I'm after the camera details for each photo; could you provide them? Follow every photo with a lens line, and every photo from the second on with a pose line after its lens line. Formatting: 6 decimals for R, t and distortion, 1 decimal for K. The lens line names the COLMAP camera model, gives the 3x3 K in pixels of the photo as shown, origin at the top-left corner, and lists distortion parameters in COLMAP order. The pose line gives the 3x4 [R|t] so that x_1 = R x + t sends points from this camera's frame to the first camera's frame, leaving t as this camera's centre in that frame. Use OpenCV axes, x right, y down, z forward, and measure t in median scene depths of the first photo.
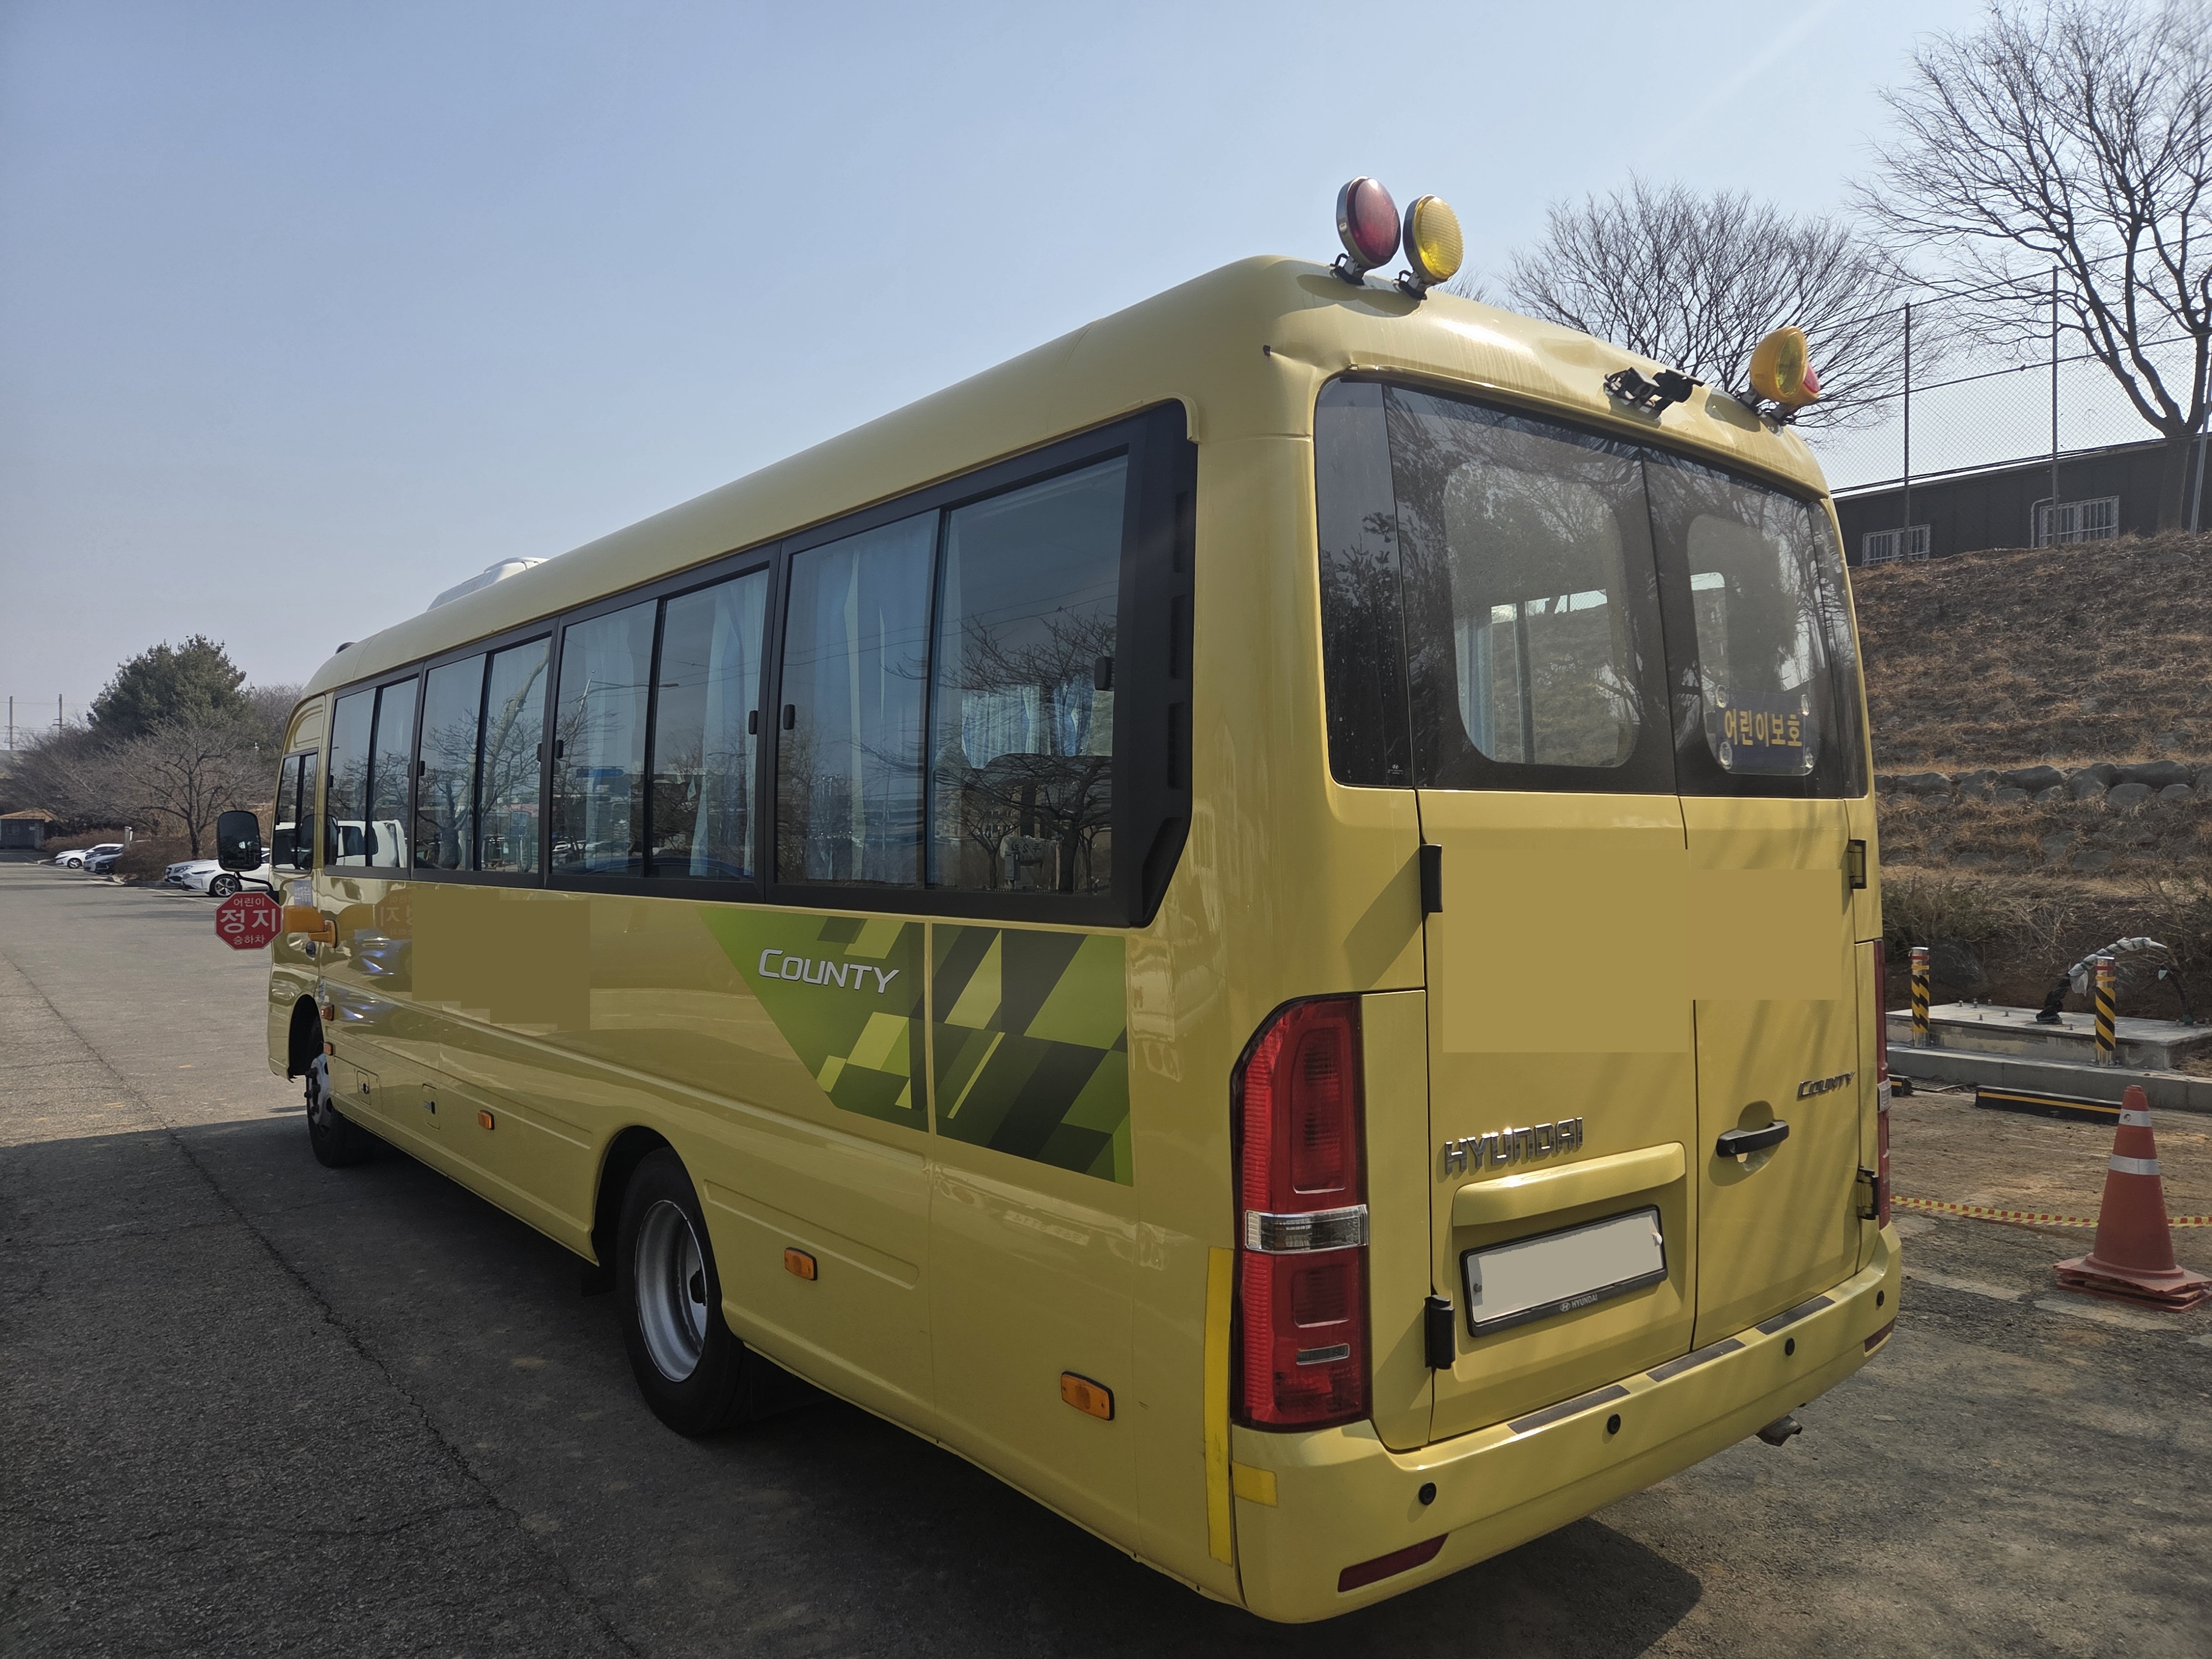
lens RADIAL K [[1471.9, 0, 1106.0], [0, 1471.9, 829.5], [0, 0, 1]] dist [0.090336, -0.074398]
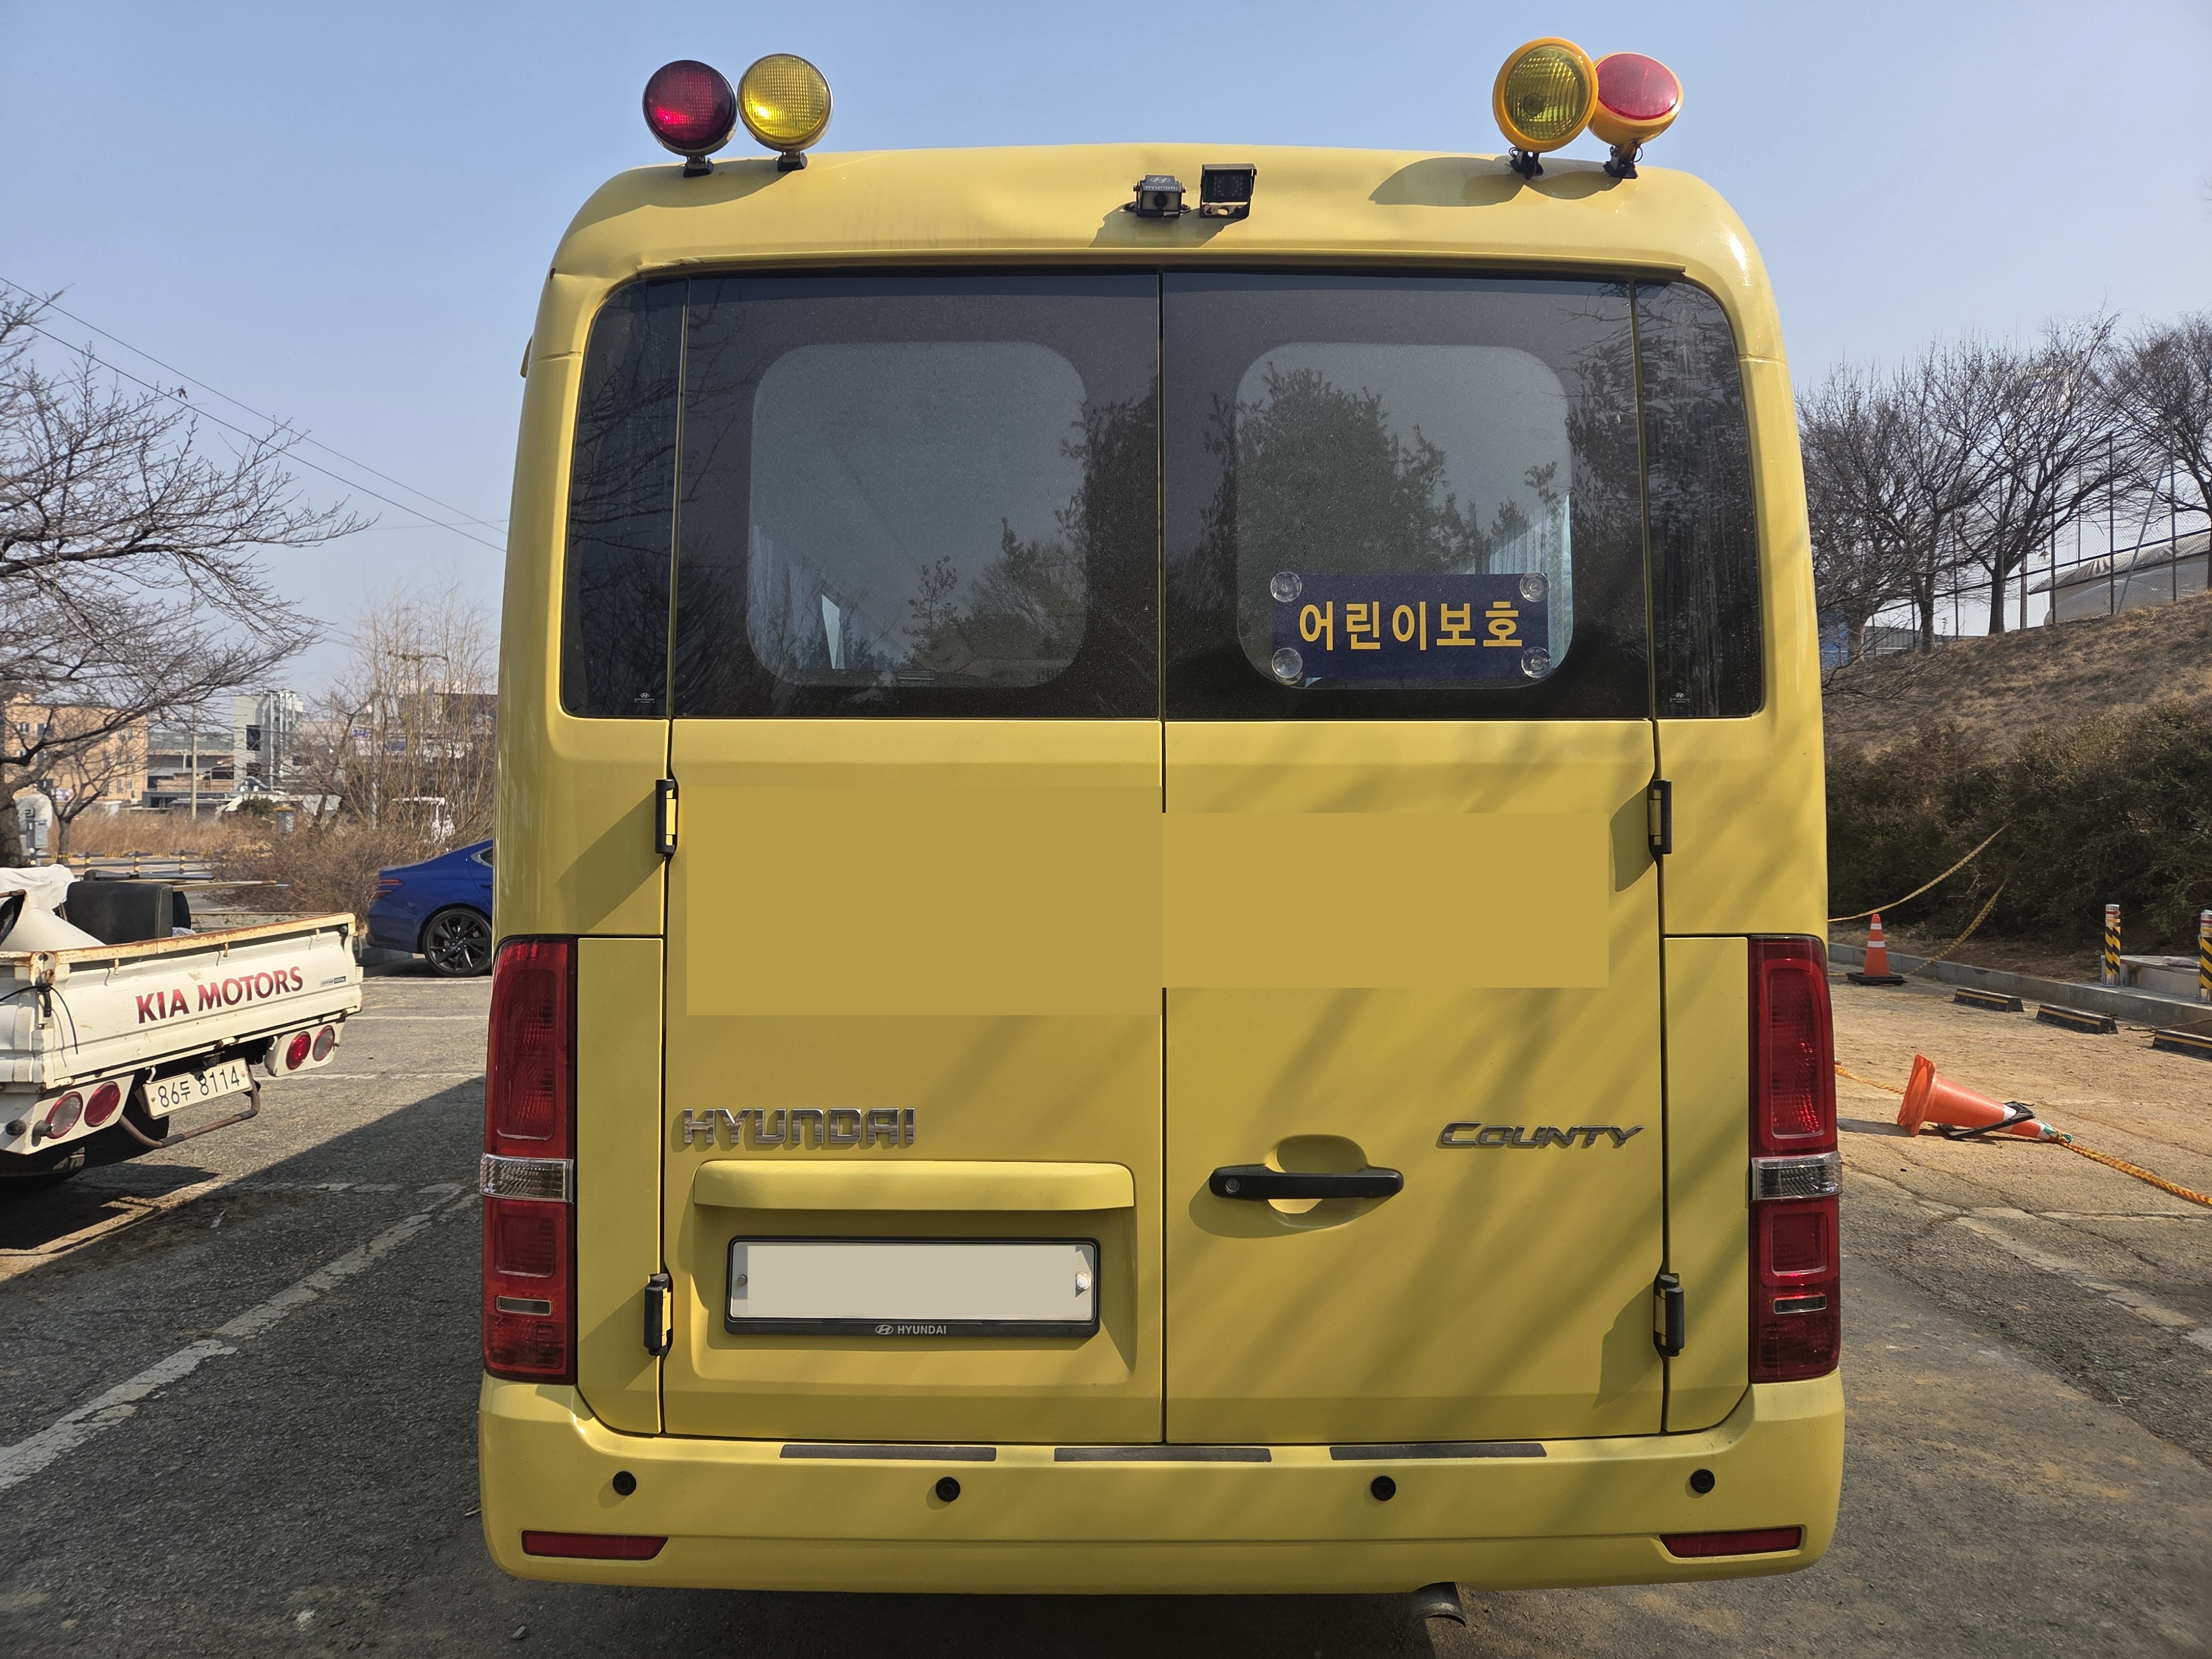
lens RADIAL K [[1493.0, 0, 1120.4], [0, 1493.0, 796.9], [0, 0, 1]] dist [0.088839, -0.078460]
pose [[0.779347, 0.003056, -0.626585, 0.866606], [-0.003076, 0.999995, 0.001051, 0.016471], [0.626585, 0.001108, 0.779352, 0.385292]]
